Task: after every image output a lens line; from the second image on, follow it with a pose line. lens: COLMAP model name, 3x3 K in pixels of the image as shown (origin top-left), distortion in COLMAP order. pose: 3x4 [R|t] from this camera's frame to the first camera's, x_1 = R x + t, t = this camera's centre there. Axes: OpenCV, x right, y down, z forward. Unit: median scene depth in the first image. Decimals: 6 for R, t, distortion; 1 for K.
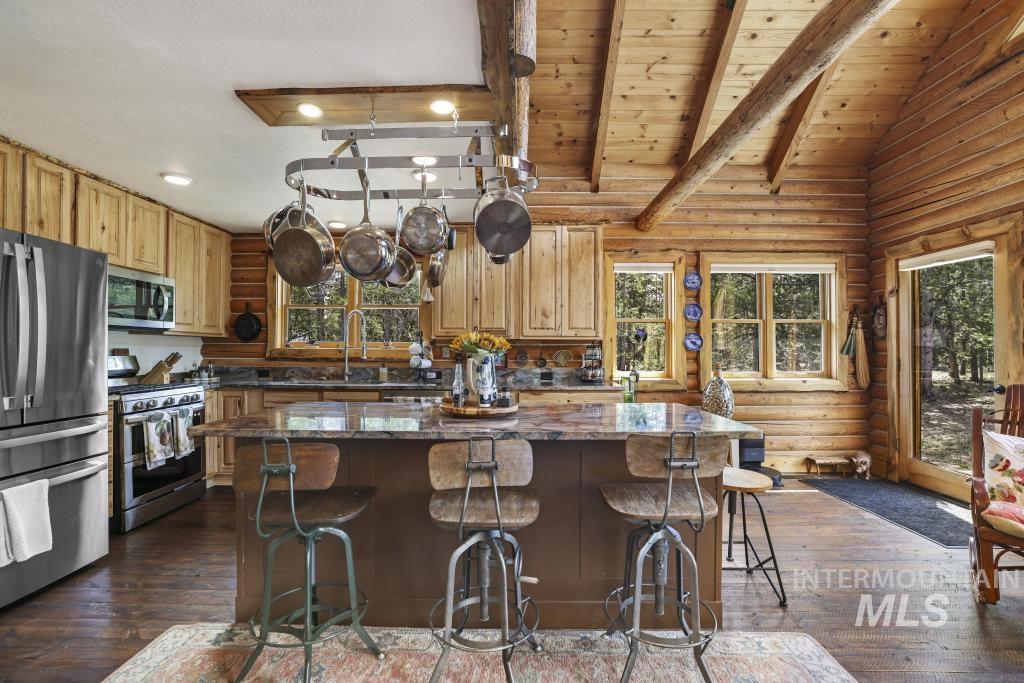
lens RADIAL K [[452.6, 0, 514.5], [0, 452.6, 345.4], [0, 0, 1]] dist [-0.013929, 0.002781]
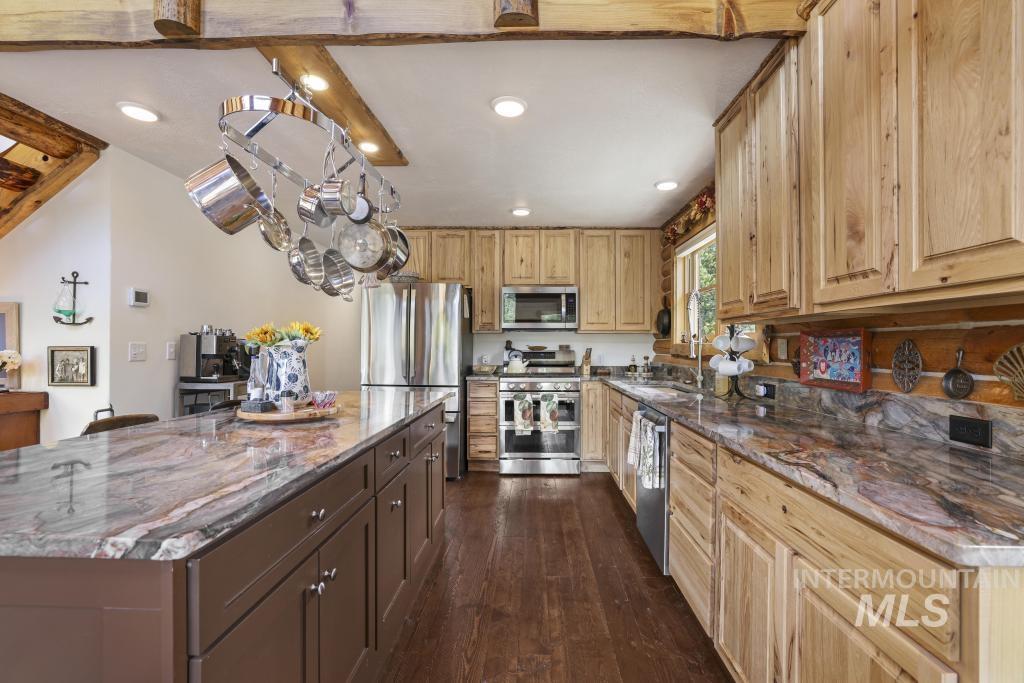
lens RADIAL K [[452.6, 0, 519.4], [0, 452.6, 344.5], [0, 0, 1]] dist [-0.013929, 0.002781]
pose [[-0.024605, -0.006597, -0.999675, 0.375791], [0.010839, 0.999918, -0.006866, 0.010966], [0.999638, -0.011004, -0.024532, 0.731091]]
